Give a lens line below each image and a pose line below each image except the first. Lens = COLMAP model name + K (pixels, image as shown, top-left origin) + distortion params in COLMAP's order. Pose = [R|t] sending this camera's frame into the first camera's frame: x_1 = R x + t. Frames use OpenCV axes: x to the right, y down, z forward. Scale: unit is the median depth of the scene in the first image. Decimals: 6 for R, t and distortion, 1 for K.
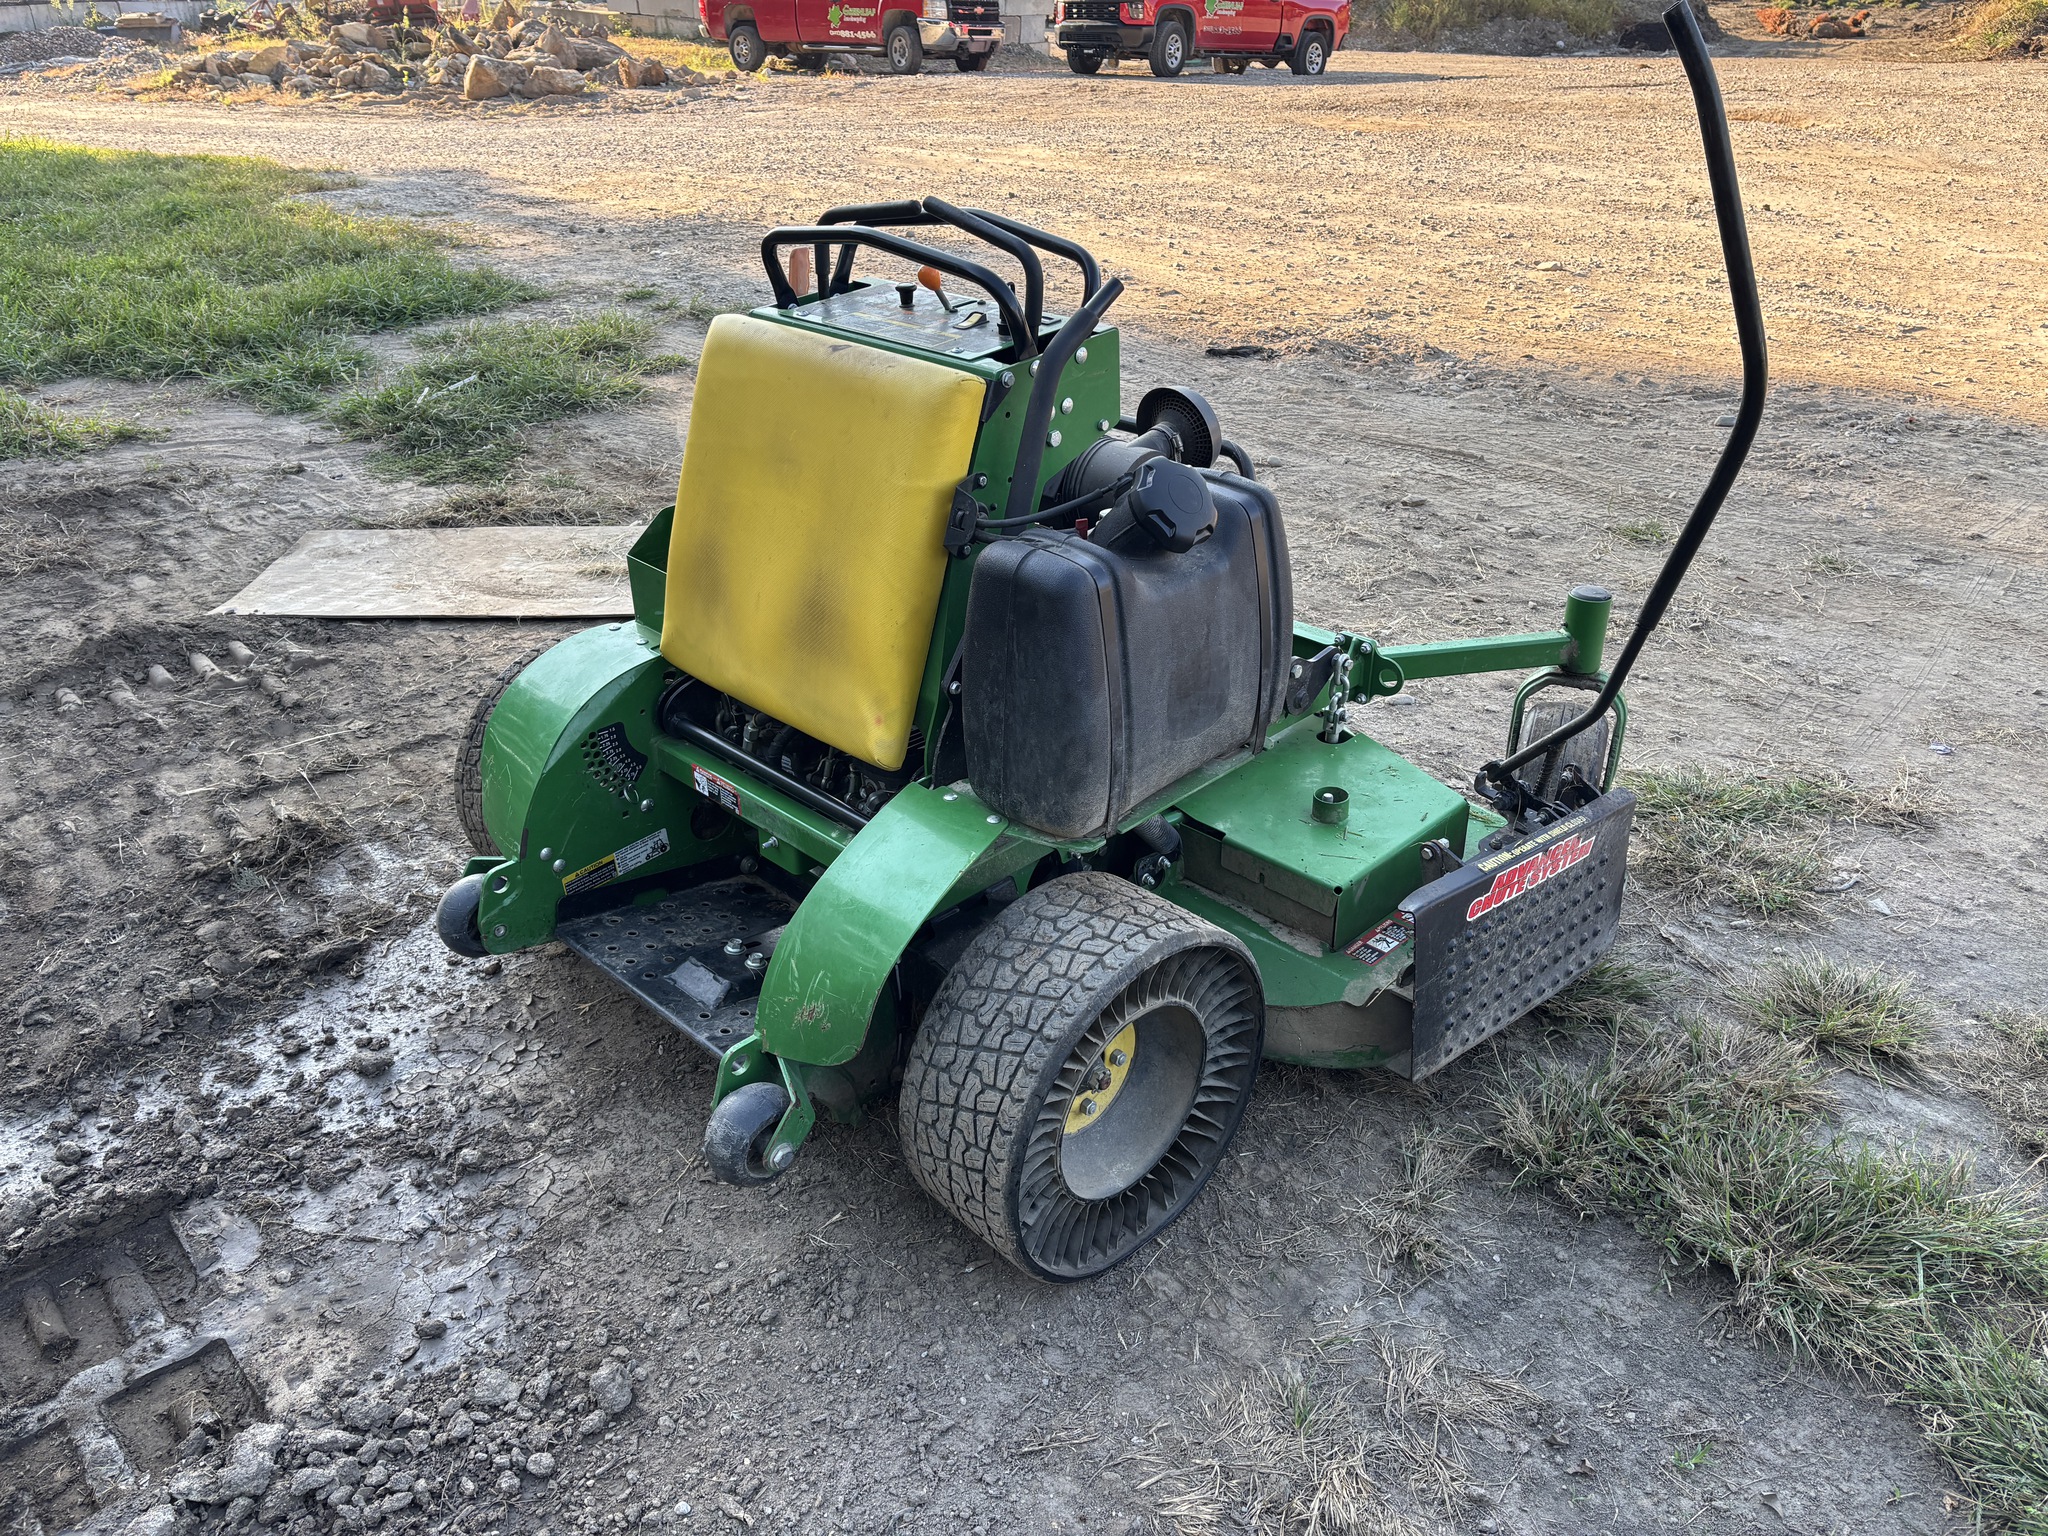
lens RADIAL K [[1500.7, 0, 1024.0], [0, 1500.7, 768.0], [0, 0, 1]] dist [0.000065, -0.006686]
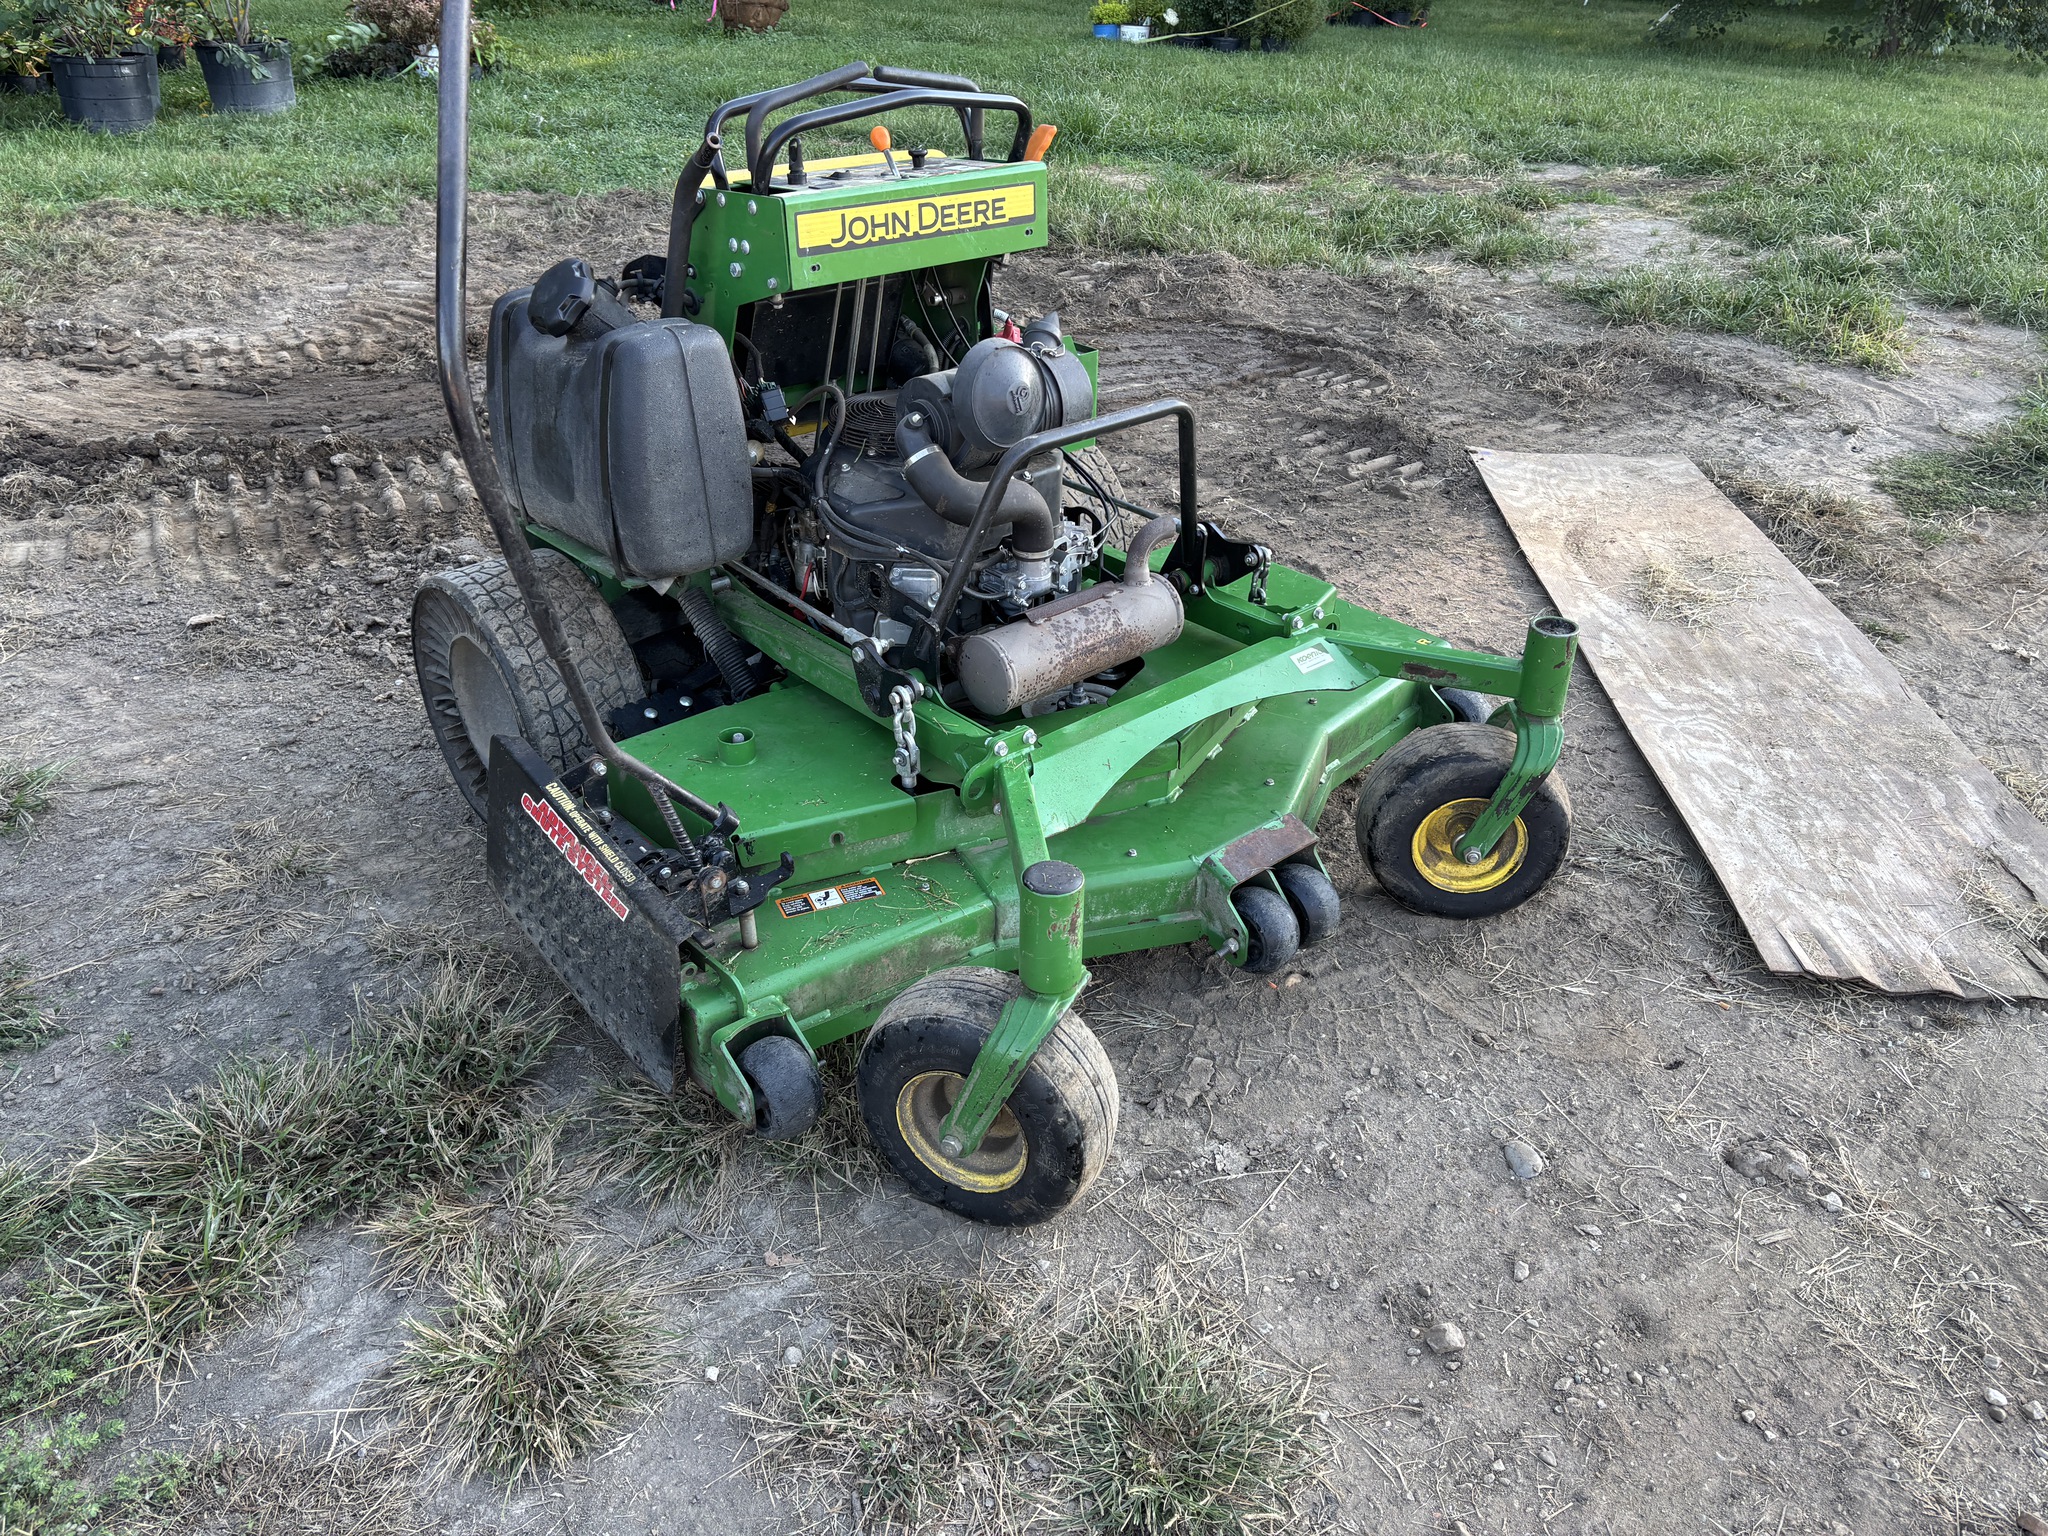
lens RADIAL K [[1591.8, 0, 1050.6], [0, 1591.8, 808.0], [0, 0, 1]] dist [-0.007534, -0.004220]
pose [[-0.036530, 0.521938, -0.852201, 1.156202], [-0.497959, 0.729853, 0.468350, -0.558128], [0.866431, 0.441470, 0.233242, 1.016513]]
